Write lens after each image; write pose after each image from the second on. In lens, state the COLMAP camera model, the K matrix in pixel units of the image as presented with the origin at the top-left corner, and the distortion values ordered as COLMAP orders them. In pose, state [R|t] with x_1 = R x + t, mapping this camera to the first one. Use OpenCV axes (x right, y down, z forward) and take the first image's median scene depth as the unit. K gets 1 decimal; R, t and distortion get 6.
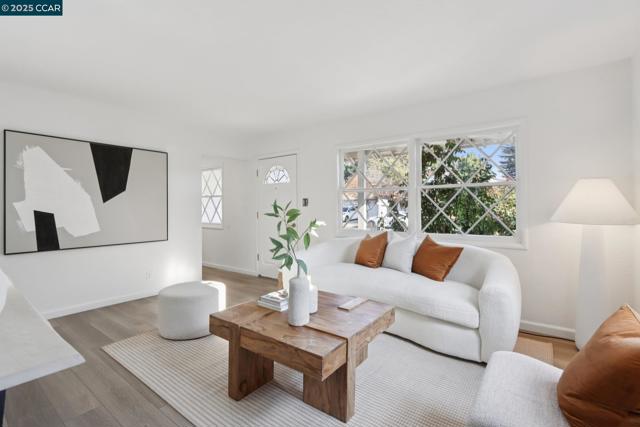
lens RADIAL K [[297.9, 0, 322.9], [0, 297.9, 211.6], [0, 0, 1]] dist [-0.008655, 0.000198]
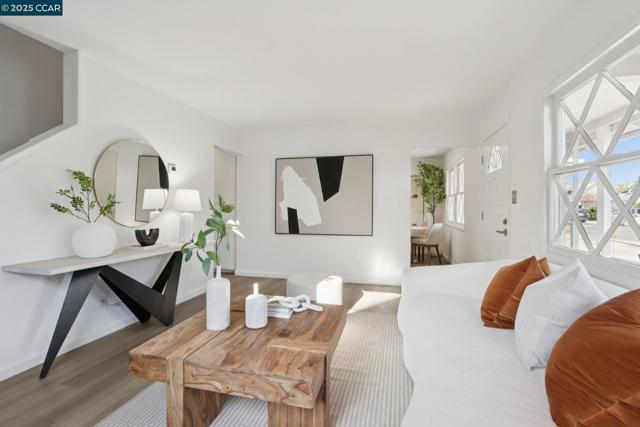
lens RADIAL K [[297.9, 0, 322.5], [0, 297.9, 208.1], [0, 0, 1]] dist [-0.008655, 0.000198]
pose [[0.365503, 0.005793, -0.930792, 0.498784], [-0.015224, 0.999884, 0.000245, -0.001610], [0.930686, 0.014081, 0.365548, 0.532528]]
